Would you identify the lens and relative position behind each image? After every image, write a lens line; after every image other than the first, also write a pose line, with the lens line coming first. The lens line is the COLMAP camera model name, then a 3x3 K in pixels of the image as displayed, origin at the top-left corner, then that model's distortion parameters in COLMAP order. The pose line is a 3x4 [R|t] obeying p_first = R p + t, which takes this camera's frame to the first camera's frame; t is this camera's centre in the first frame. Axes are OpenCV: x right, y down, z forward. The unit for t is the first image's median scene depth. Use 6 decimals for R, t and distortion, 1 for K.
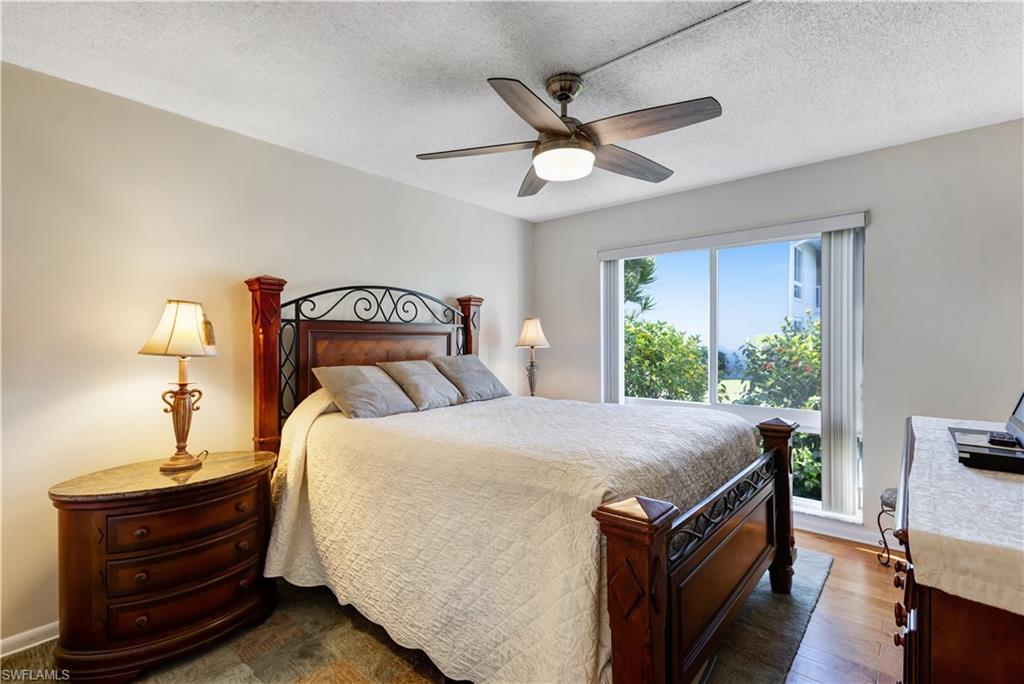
lens RADIAL K [[473.2, 0, 506.7], [0, 473.2, 343.7], [0, 0, 1]] dist [-0.004231, -0.000140]
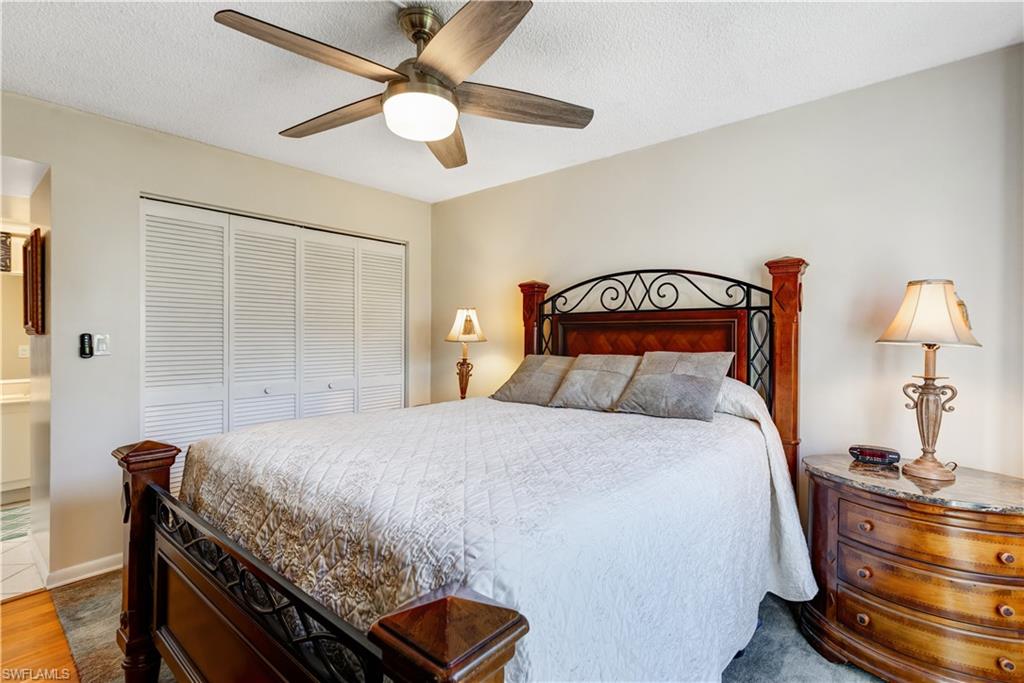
lens RADIAL K [[473.2, 0, 507.0], [0, 473.2, 337.8], [0, 0, 1]] dist [-0.004231, -0.000140]
pose [[0.027570, 0.014754, -0.999511, 0.628667], [-0.000776, 0.999891, 0.014738, -0.007508], [0.999620, 0.000369, 0.027578, 0.736848]]
